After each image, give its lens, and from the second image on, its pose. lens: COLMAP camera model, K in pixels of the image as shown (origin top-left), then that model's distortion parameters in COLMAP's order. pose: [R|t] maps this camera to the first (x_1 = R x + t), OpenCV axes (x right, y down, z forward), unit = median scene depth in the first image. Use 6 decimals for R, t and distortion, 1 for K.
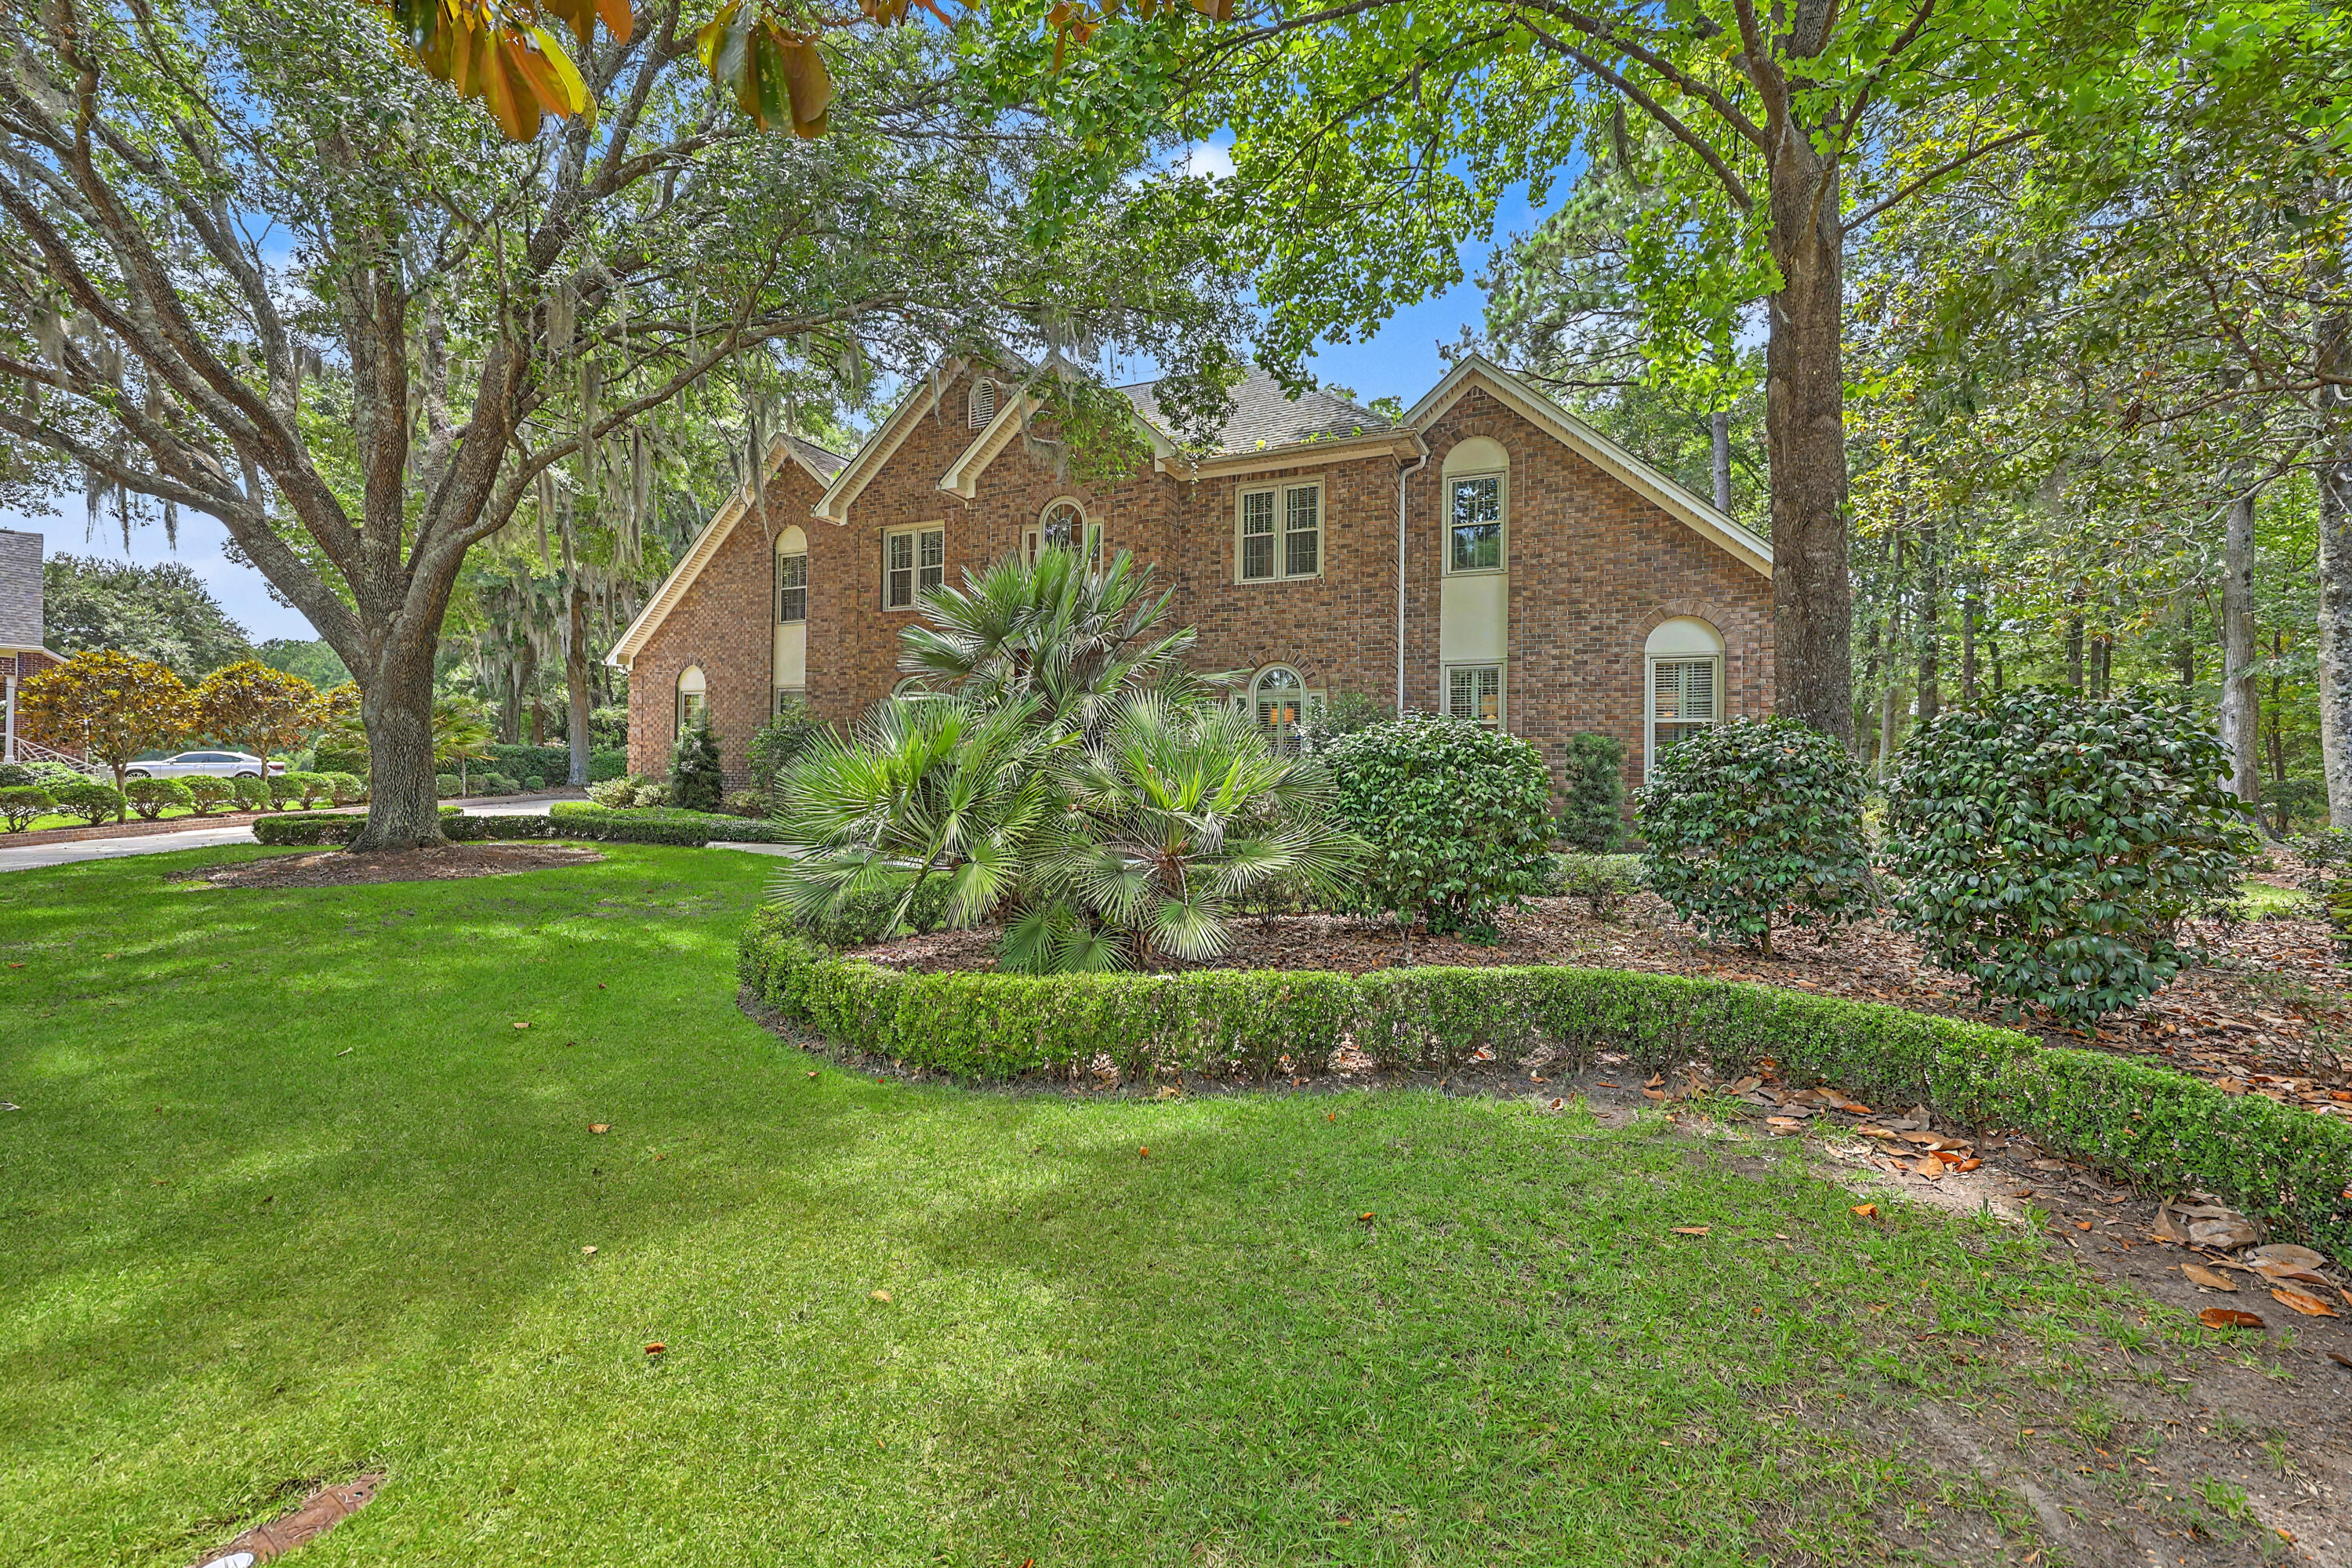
lens RADIAL K [[949.0, 0, 1170.6], [0, 949.0, 773.5], [0, 0, 1]] dist [-0.000608, -0.000190]
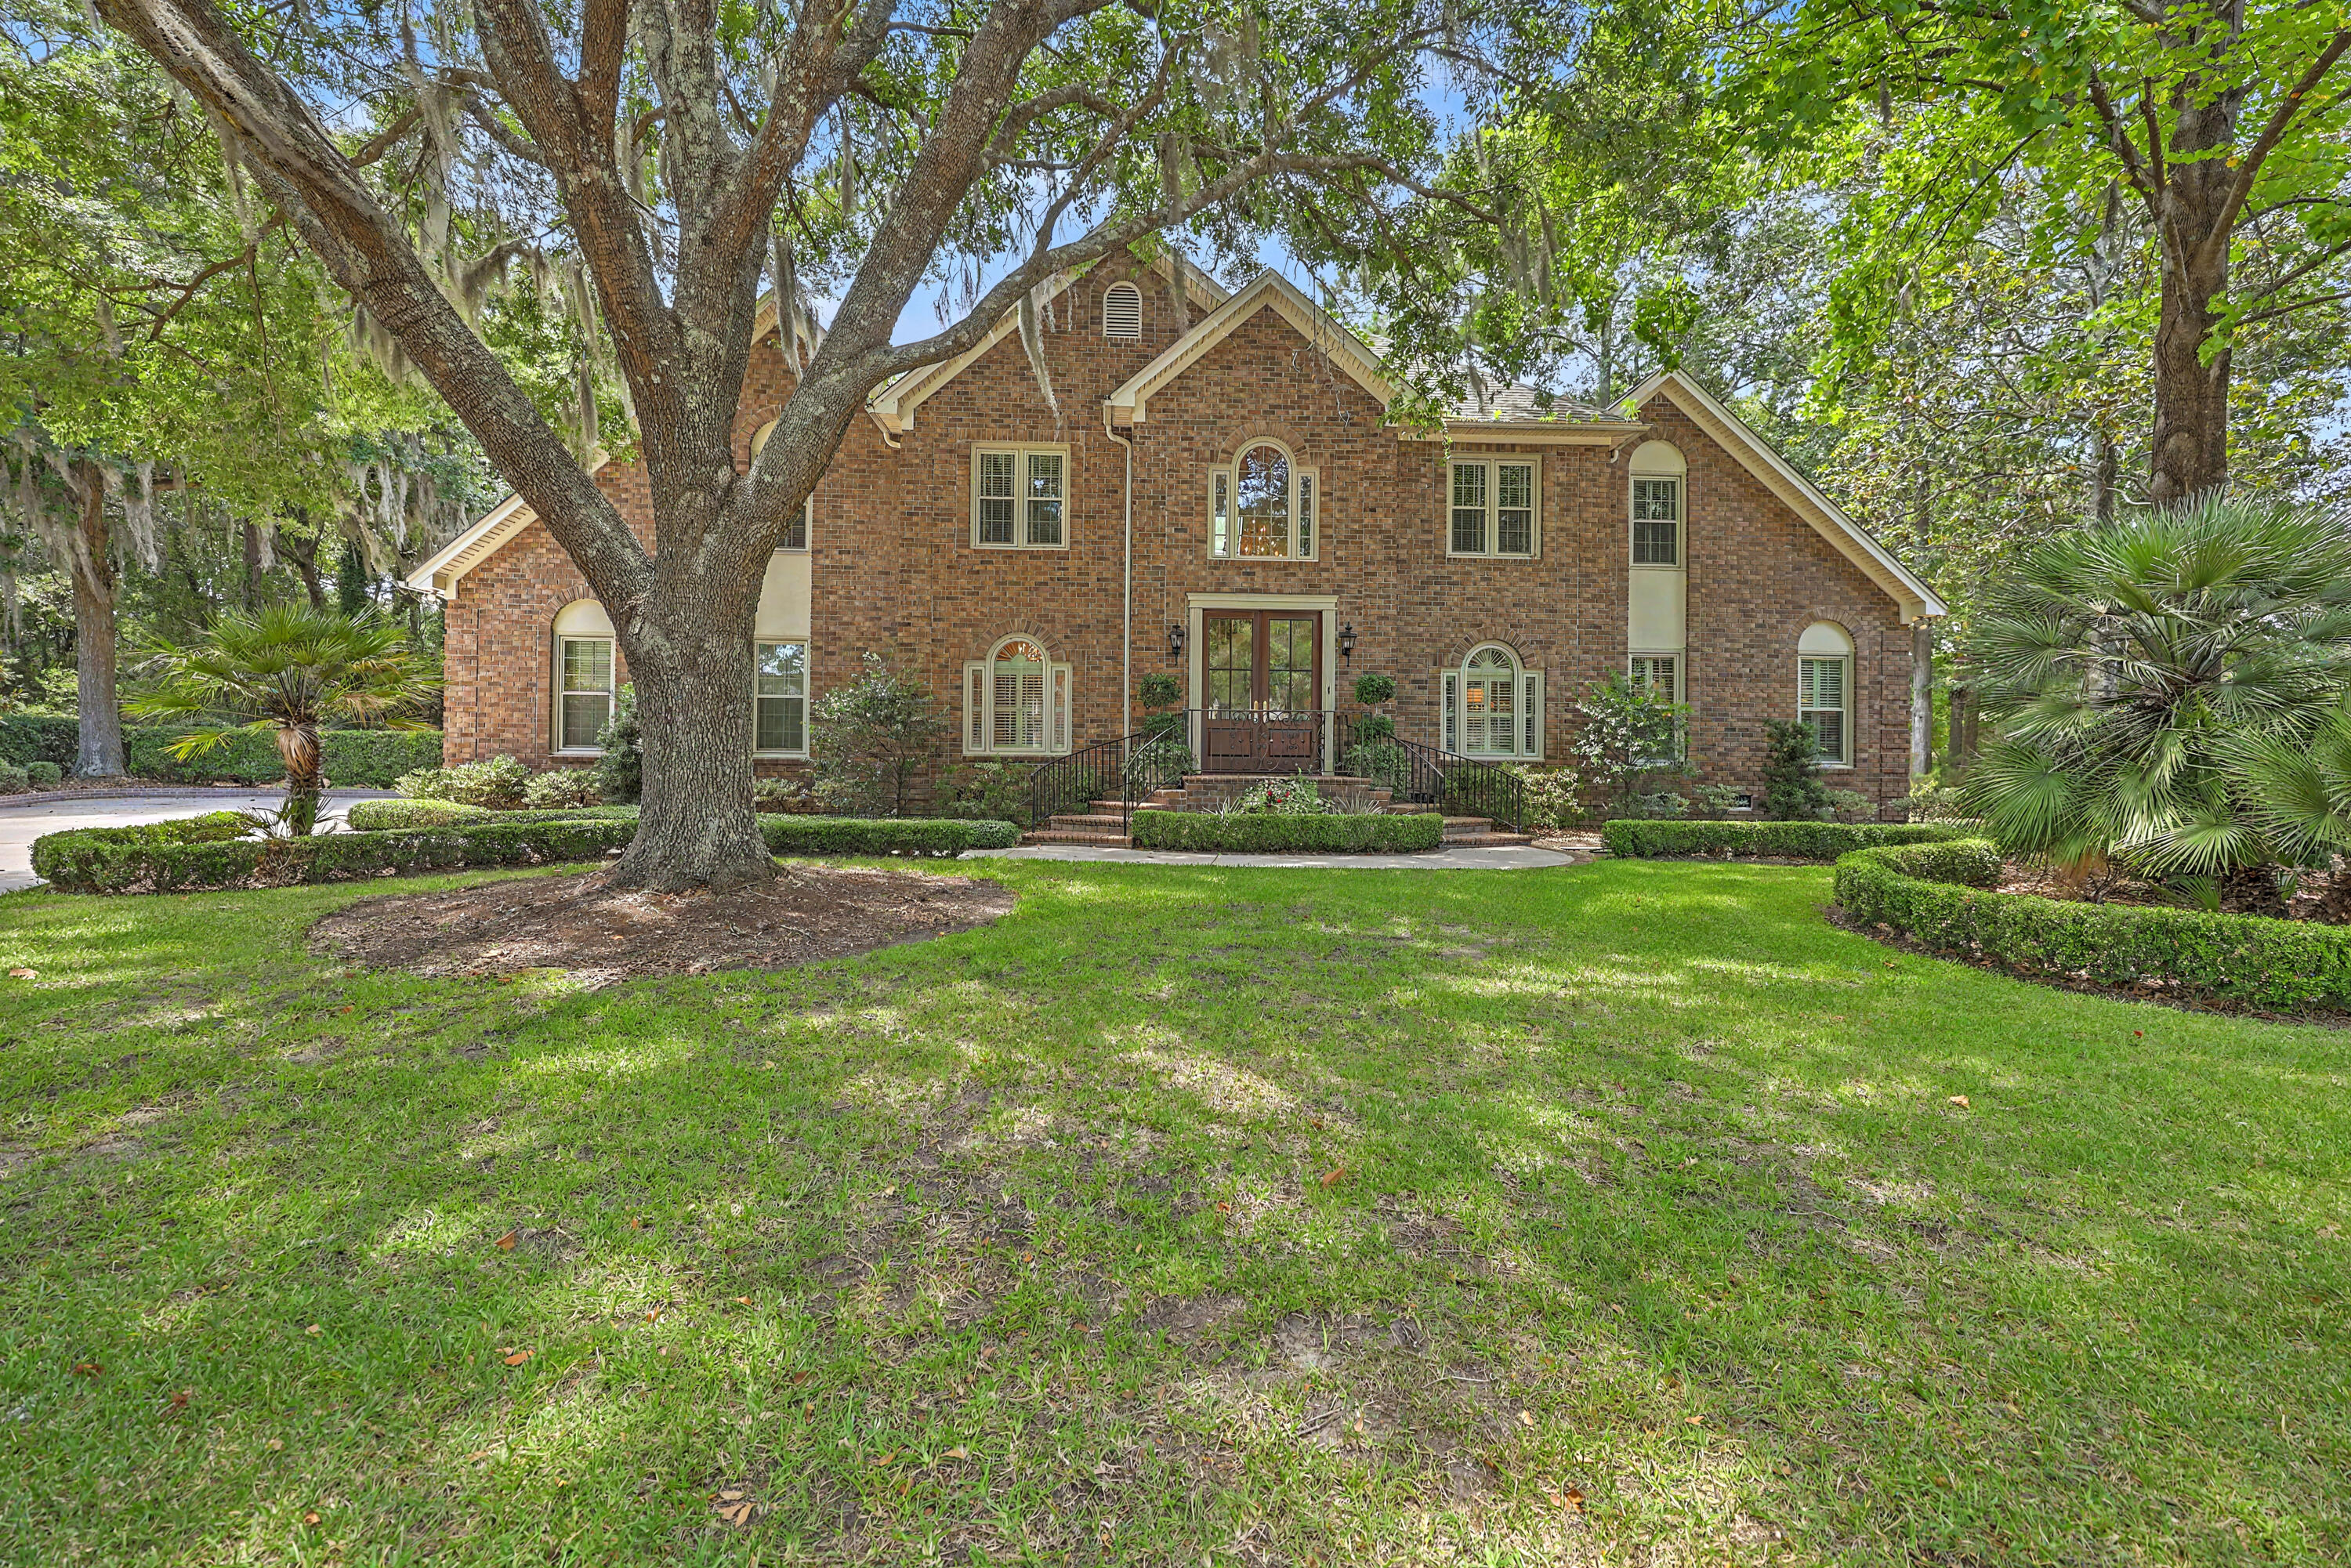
lens RADIAL K [[946.2, 0, 1175.5], [0, 946.2, 740.3], [0, 0, 1]] dist [-0.000610, -0.000046]
pose [[0.895653, 0.004828, 0.444727, -0.609467], [-0.000827, 0.999957, -0.009189, -0.005911], [-0.444753, 0.007862, 0.895619, 0.276187]]
